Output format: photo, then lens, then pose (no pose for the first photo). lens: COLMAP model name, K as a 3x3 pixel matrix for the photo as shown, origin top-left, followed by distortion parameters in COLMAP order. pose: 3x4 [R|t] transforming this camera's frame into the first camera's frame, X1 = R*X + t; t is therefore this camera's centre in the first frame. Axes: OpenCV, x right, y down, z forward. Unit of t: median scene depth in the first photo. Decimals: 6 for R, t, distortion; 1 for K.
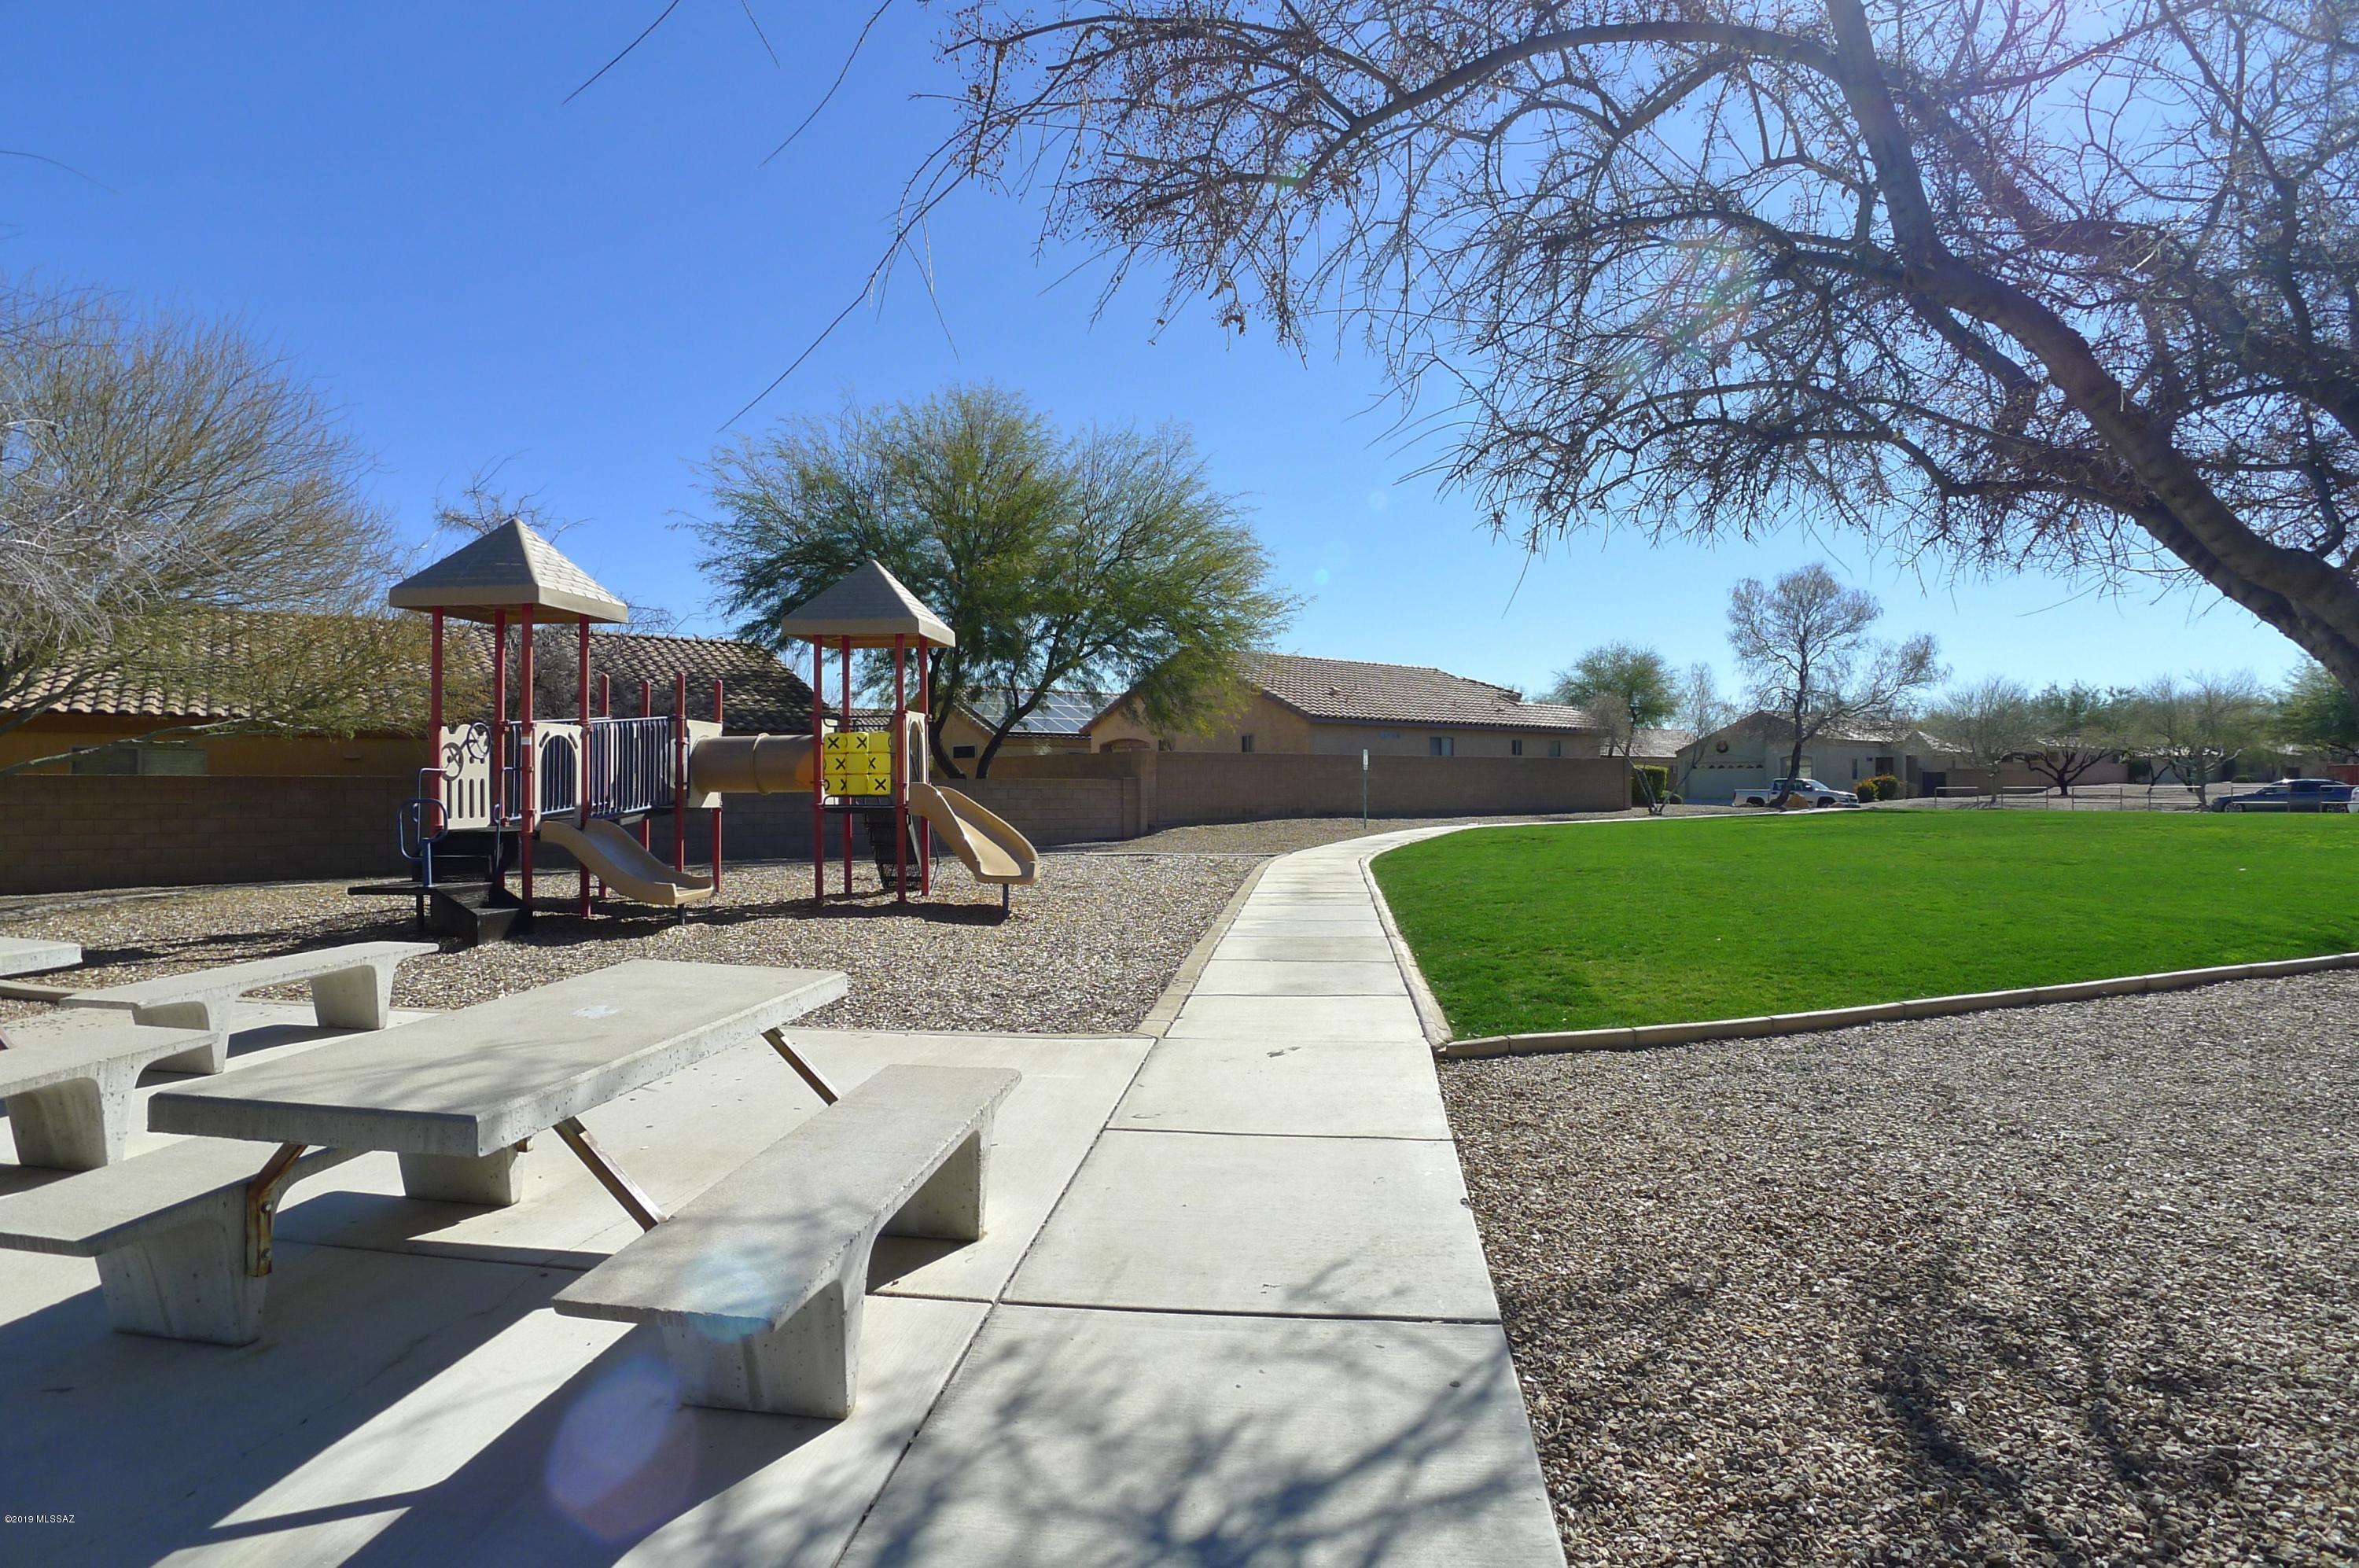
lens RADIAL K [[1299.7, 0, 1172.3], [0, 1299.7, 769.6], [0, 0, 1]] dist [-0.099658, 0.000099]
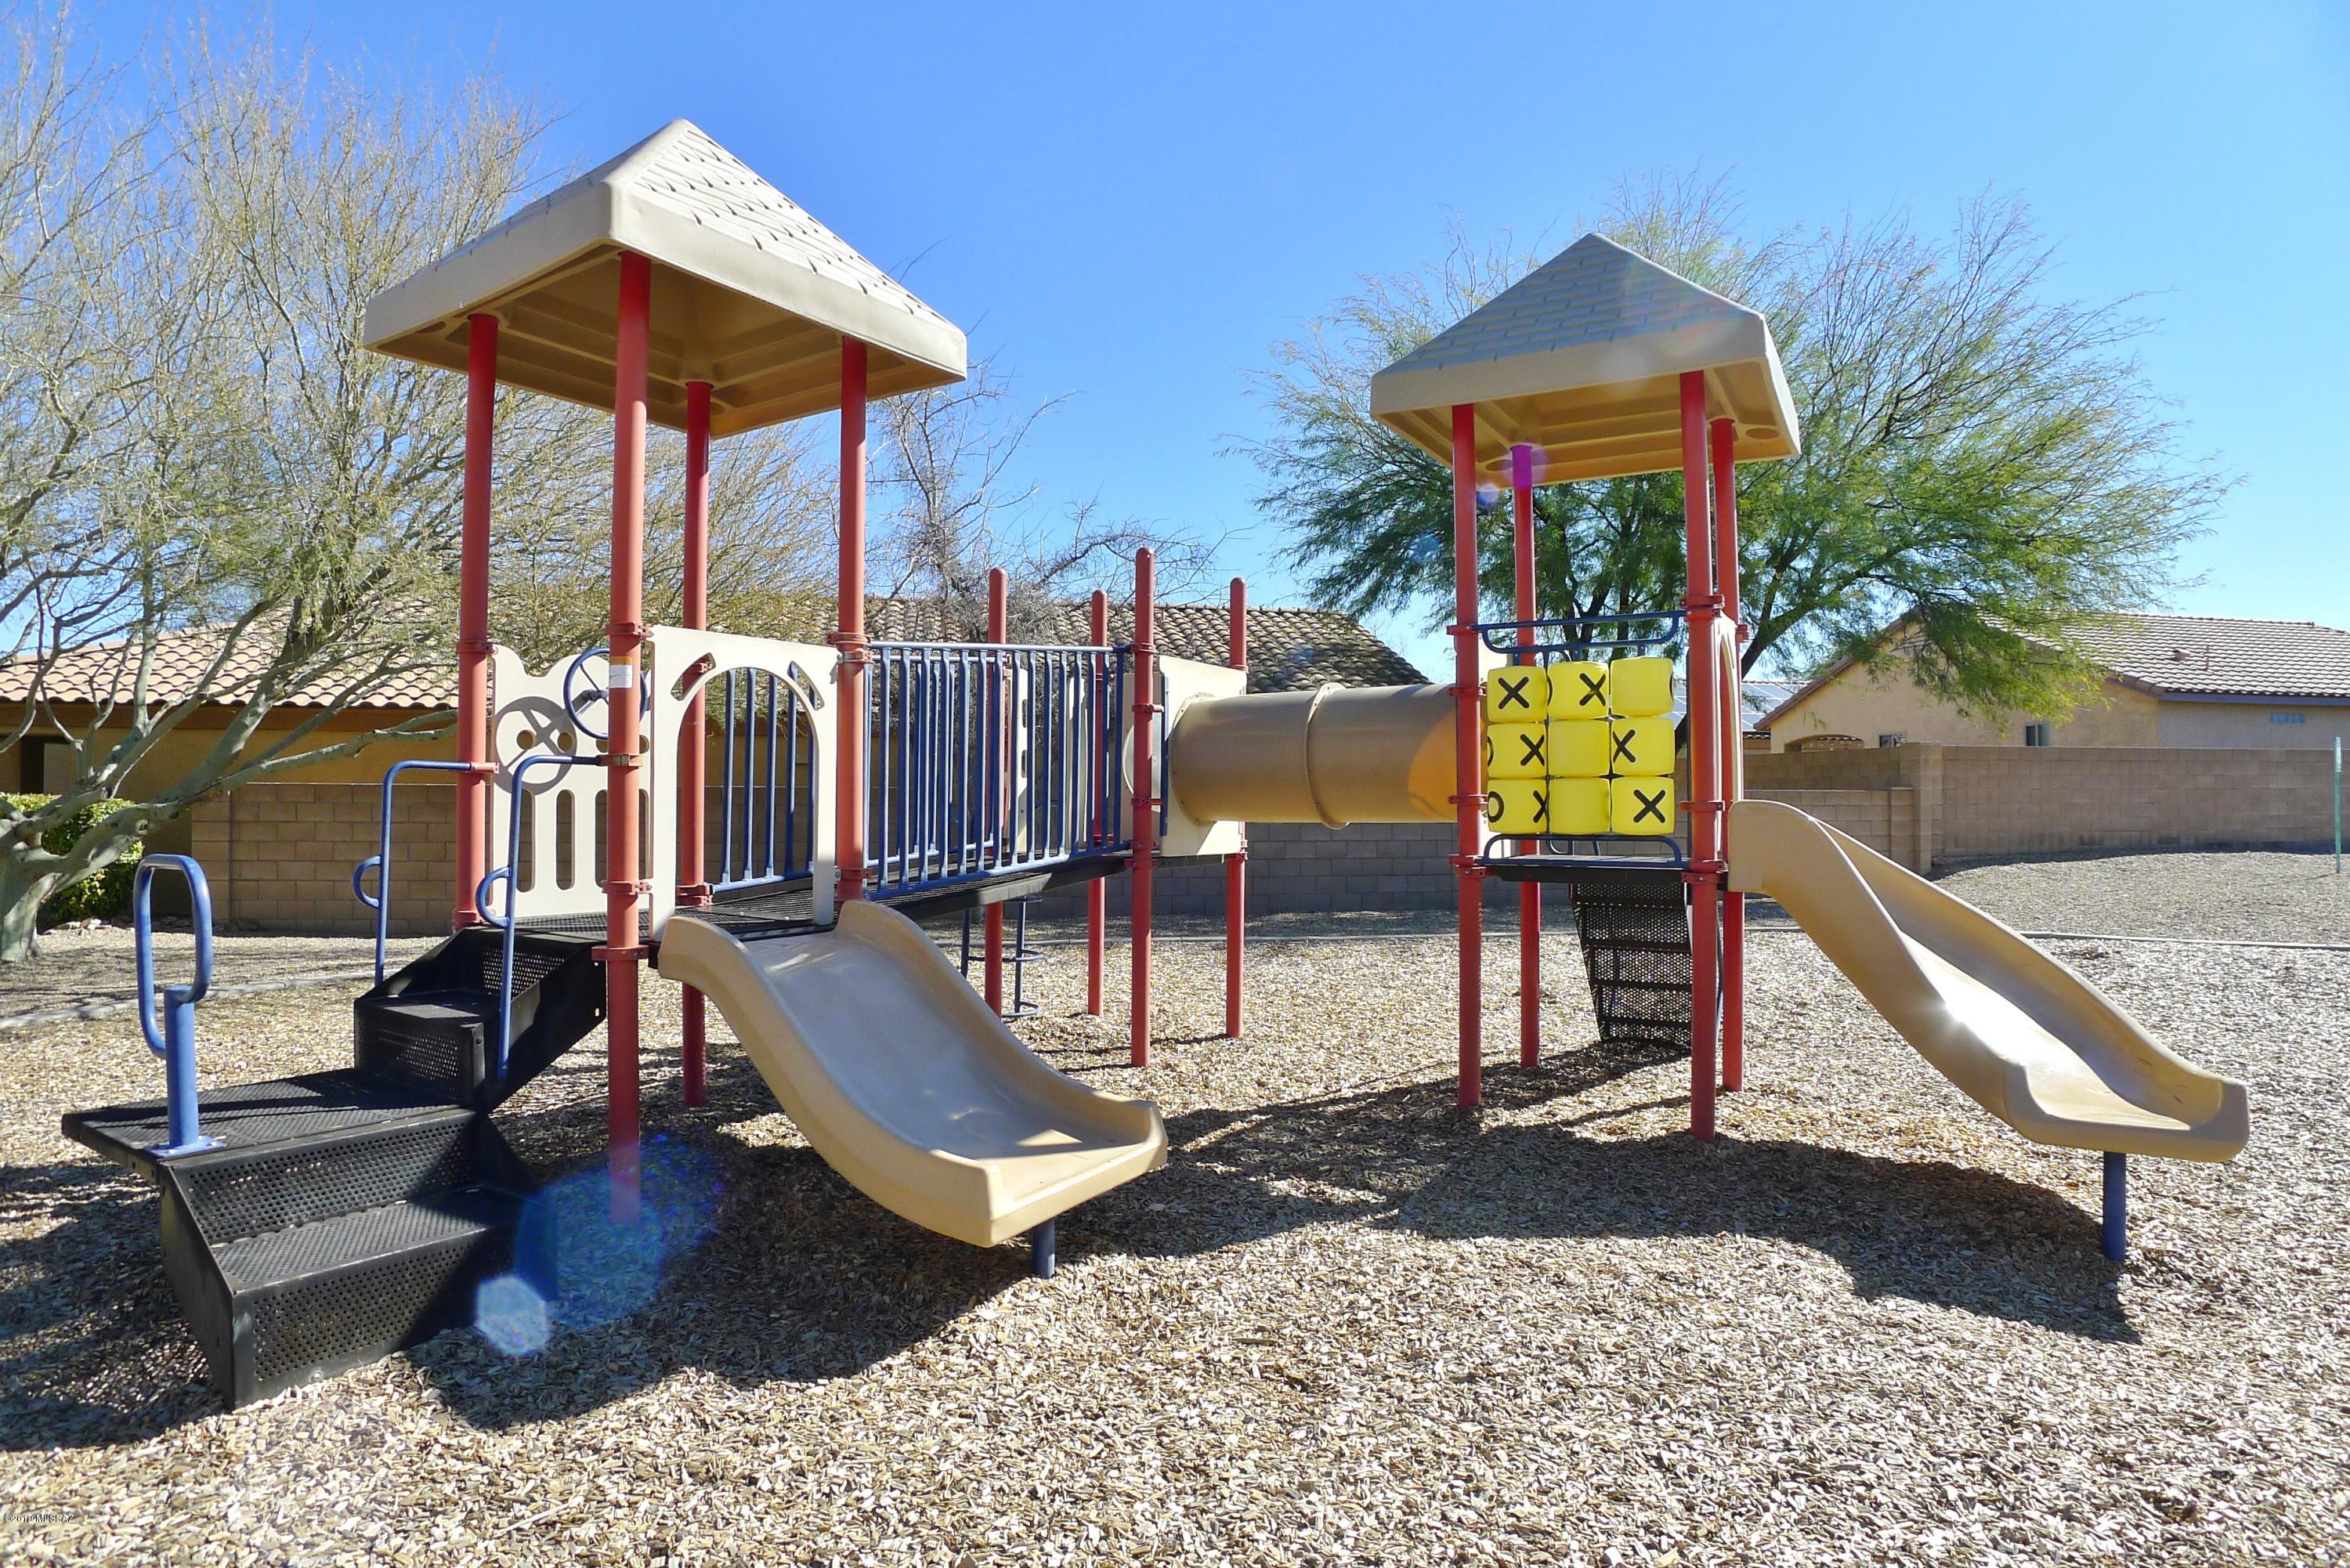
lens RADIAL K [[1294.7, 0, 1167.8], [0, 1294.7, 769.7], [0, 0, 1]] dist [-0.099658, 0.000099]
pose [[0.900567, -0.005874, -0.434677, -0.182355], [0.002376, 0.999960, -0.008590, 0.003899], [0.434710, 0.006703, 0.900545, 0.596196]]
